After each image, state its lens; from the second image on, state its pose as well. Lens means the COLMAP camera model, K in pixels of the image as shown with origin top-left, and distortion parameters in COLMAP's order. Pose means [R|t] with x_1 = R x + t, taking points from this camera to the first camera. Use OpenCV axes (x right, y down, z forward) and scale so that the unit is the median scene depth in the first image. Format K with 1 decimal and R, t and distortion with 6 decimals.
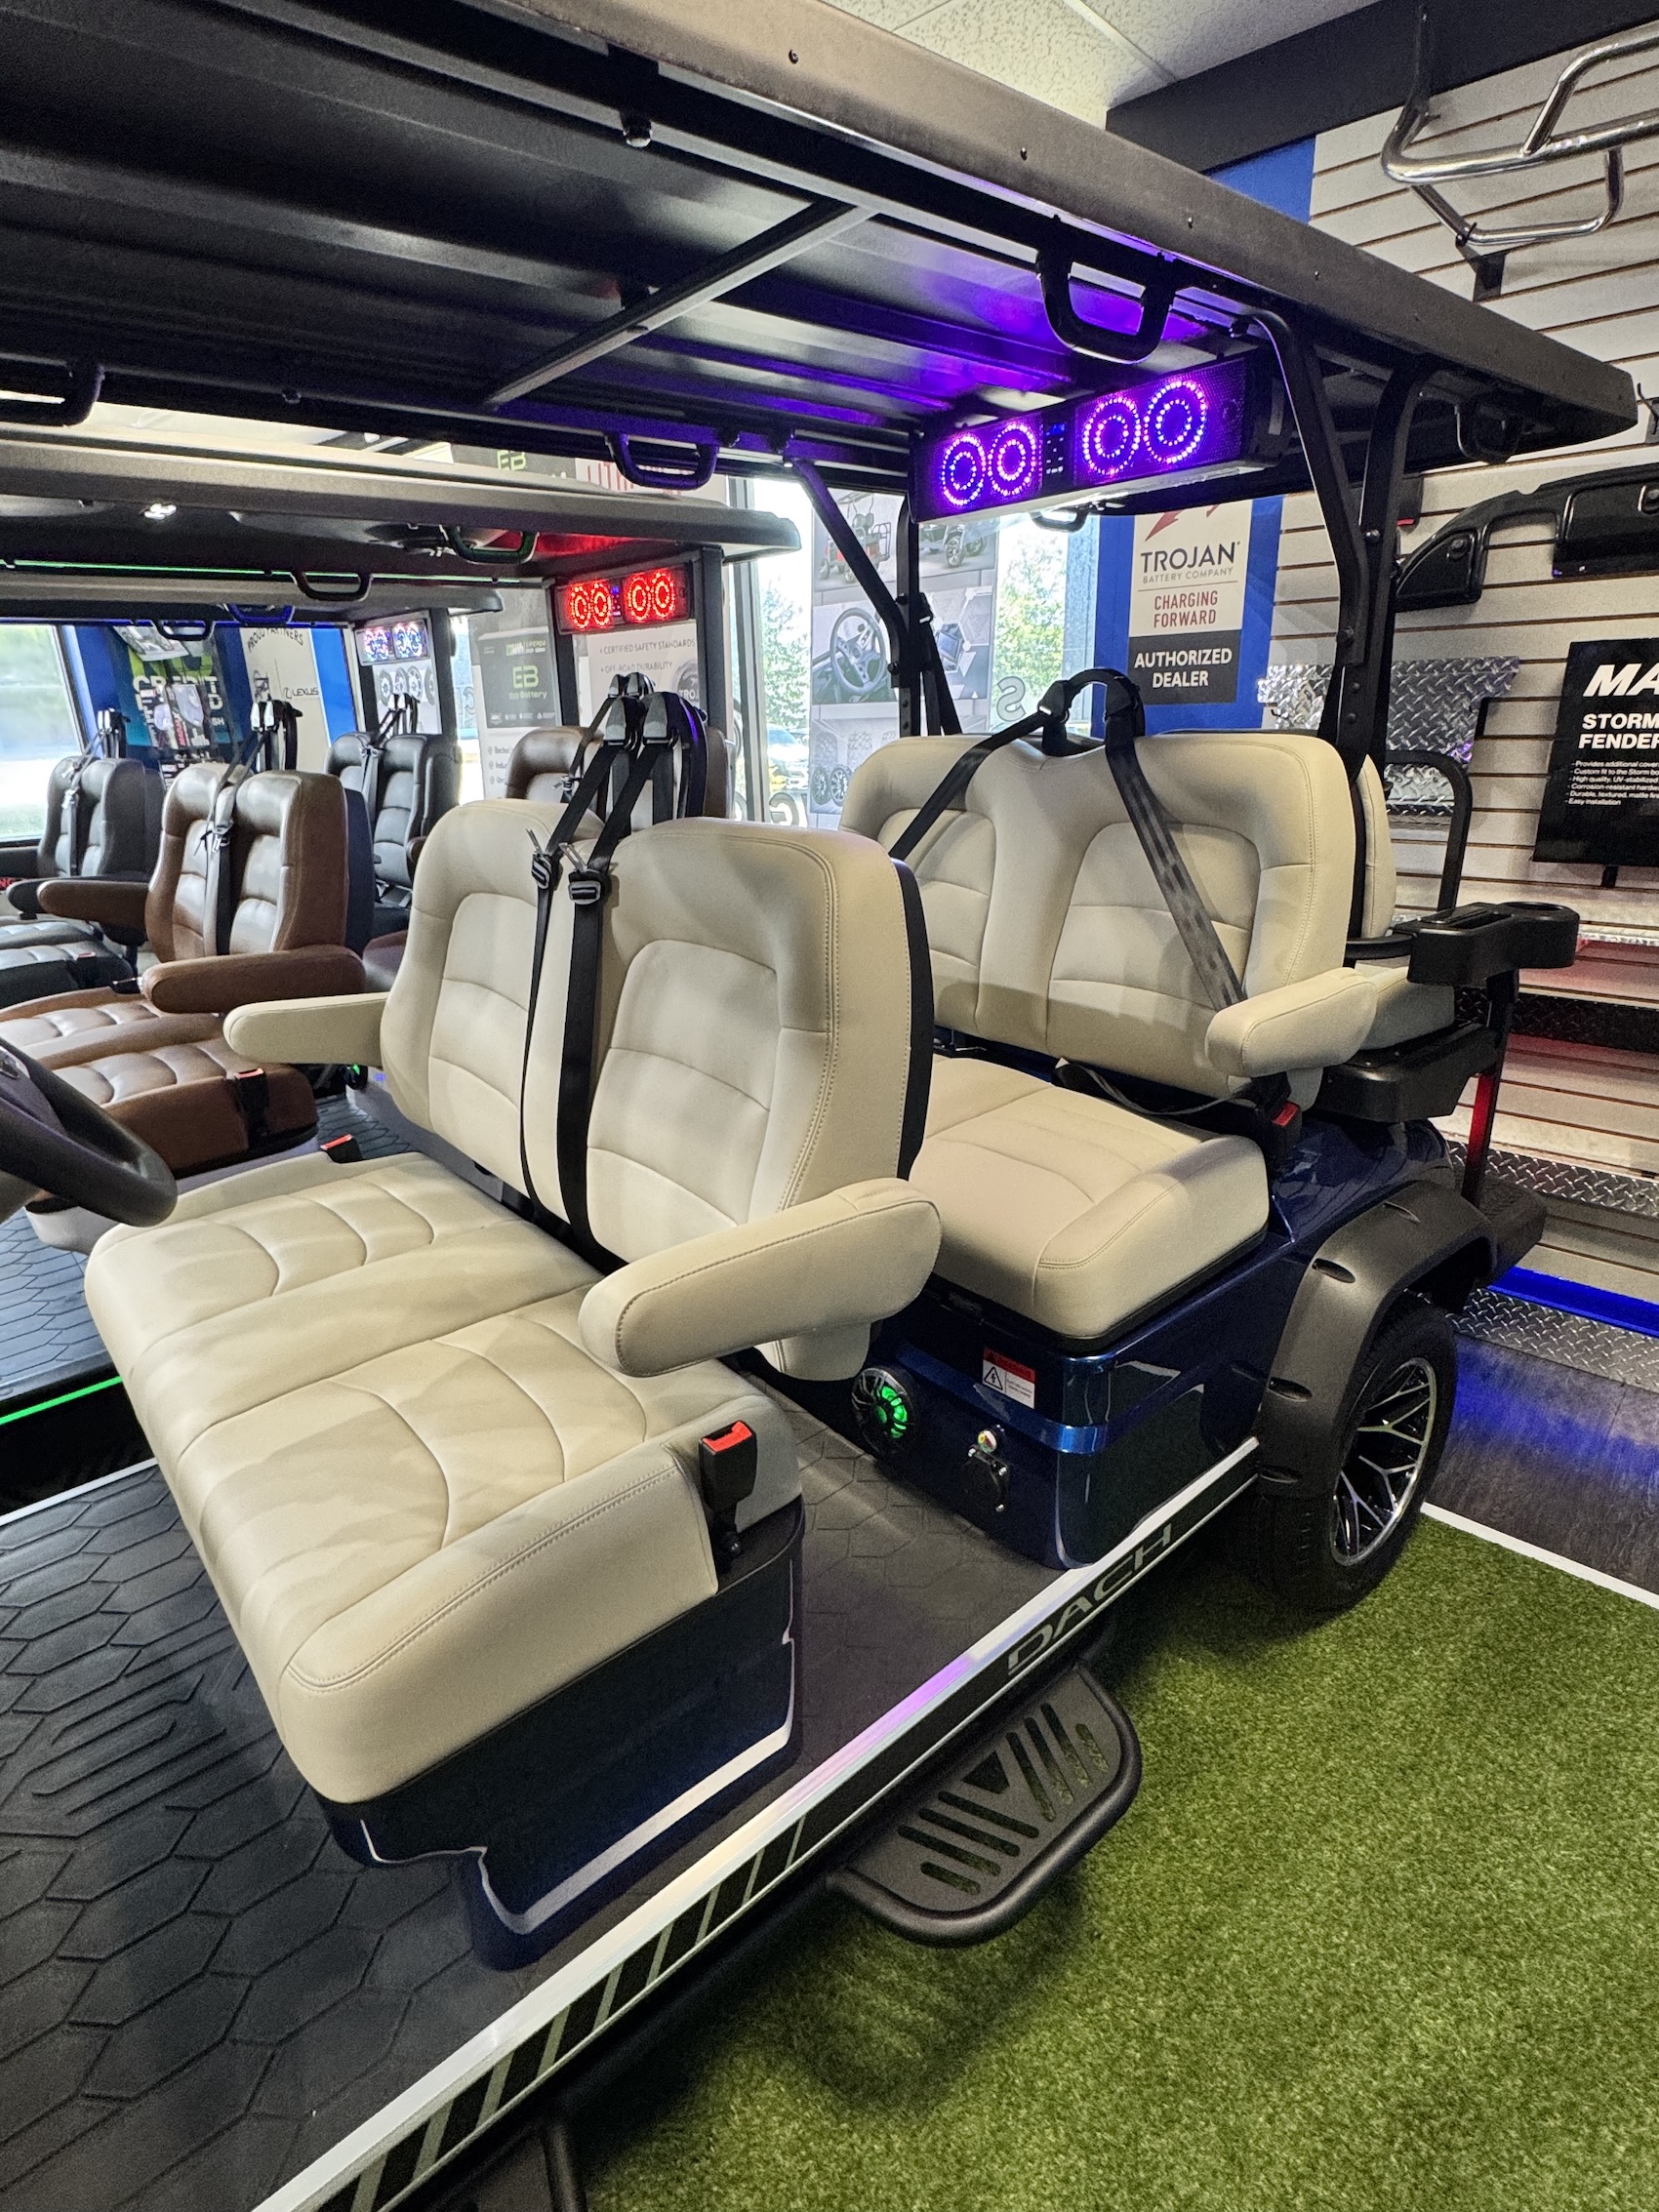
lens RADIAL K [[1113.7, 0, 829.5], [0, 1113.7, 1106.0], [0, 0, 1]] dist [-0.016716, -0.000274]
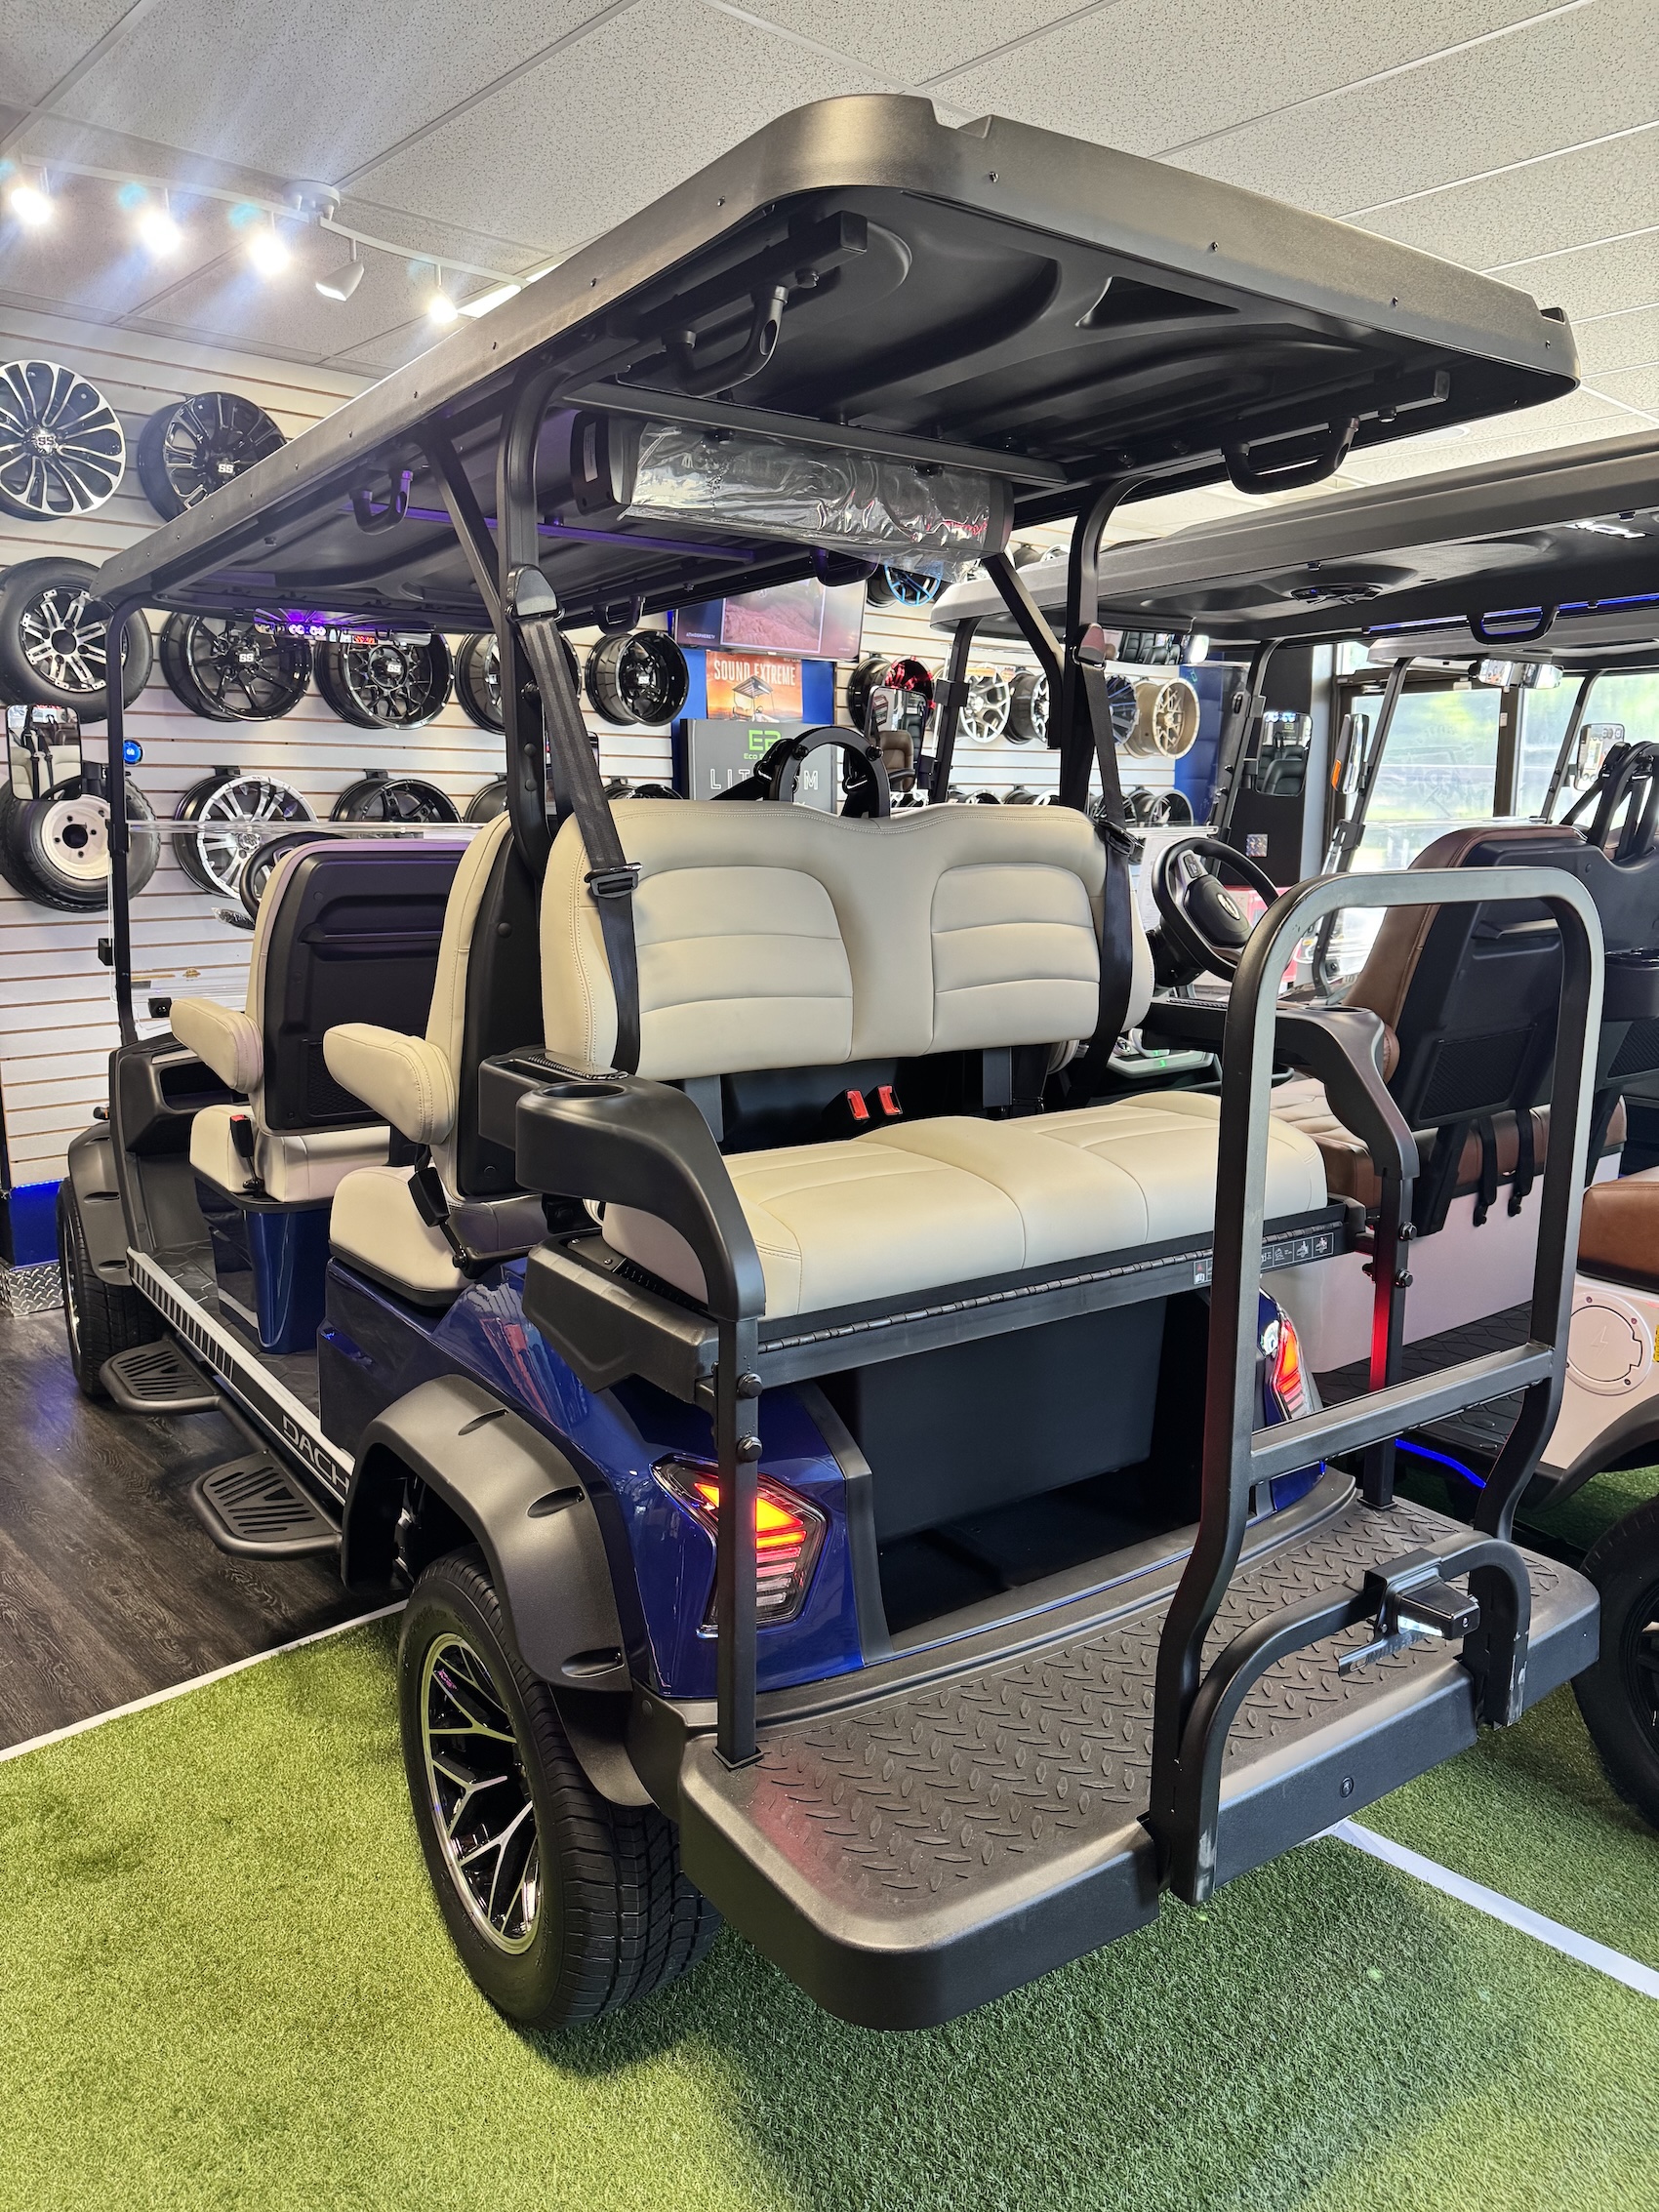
lens RADIAL K [[1544.0, 0, 829.5], [0, 1544.0, 1106.0], [0, 0, 1]] dist [0.004521, -0.001886]
pose [[-0.089589, 0.217210, -0.972005, 1.608810], [-0.336749, 0.911848, 0.234805, -0.469179], [0.937323, 0.348357, -0.008546, 1.274110]]
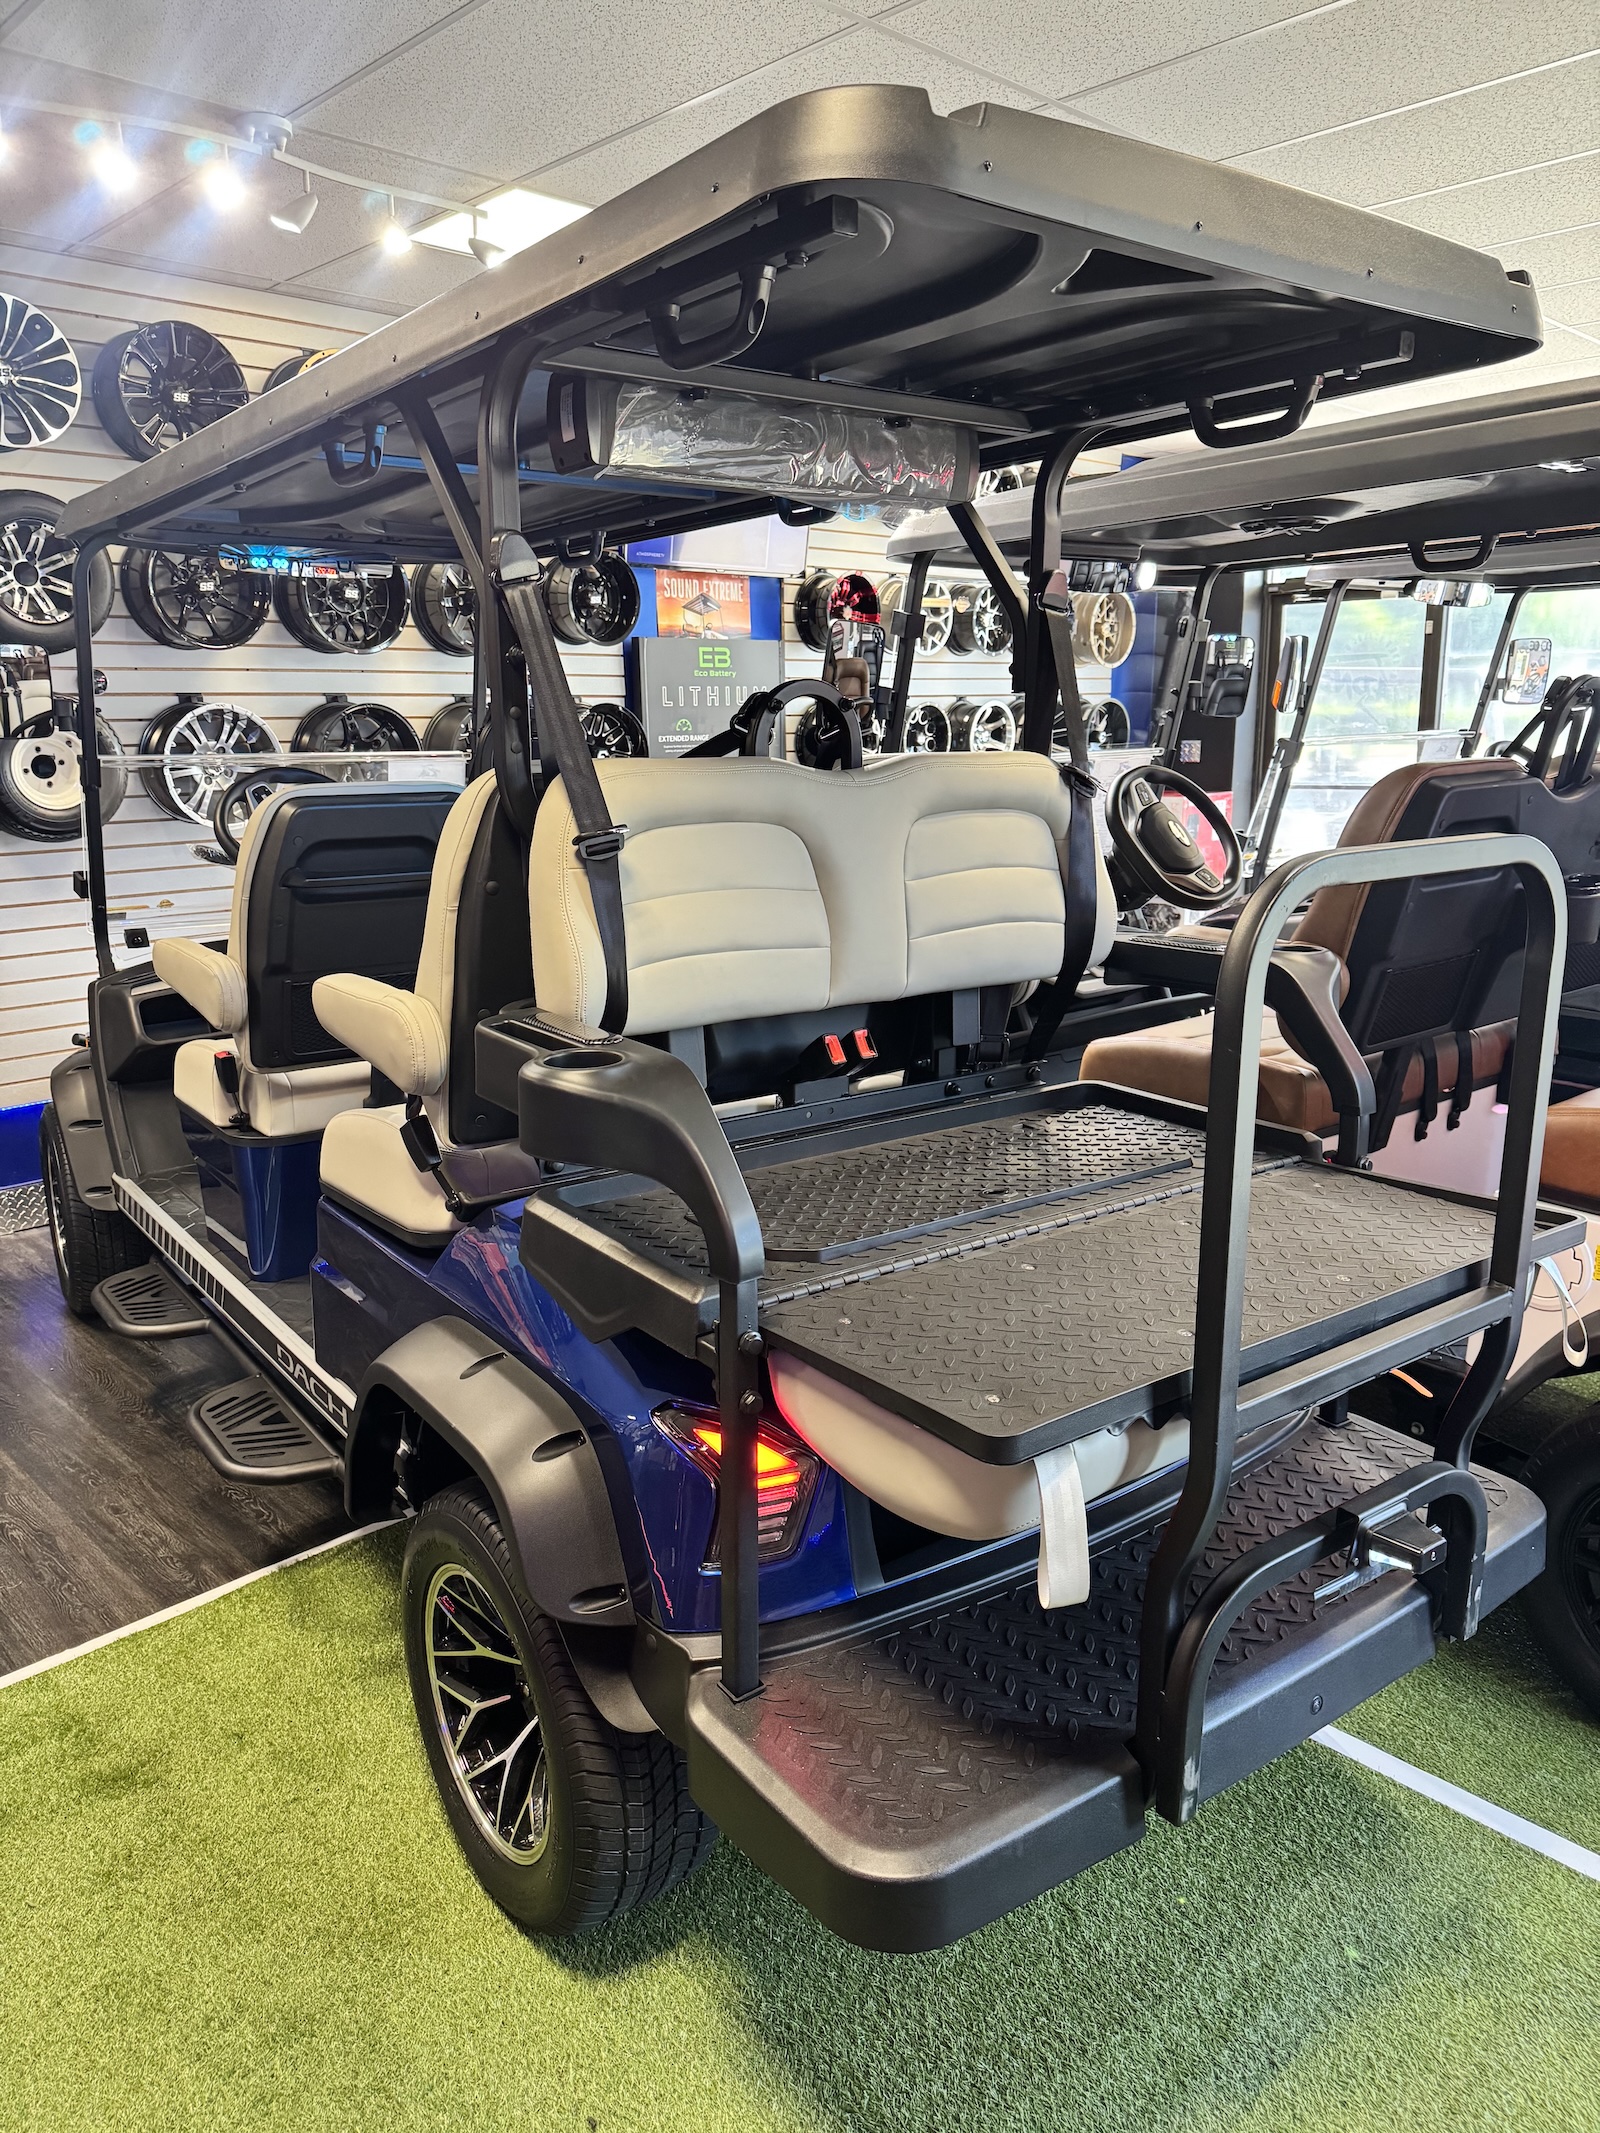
lens RADIAL K [[1491.7, 0, 800.0], [0, 1491.7, 1066.5], [0, 0, 1]] dist [0.002468, -0.000072]
pose [[-0.070102, 0.260205, -0.963005, 1.598799], [-0.328907, 0.905366, 0.268574, -0.496230], [0.941757, 0.335567, 0.022115, 1.234071]]
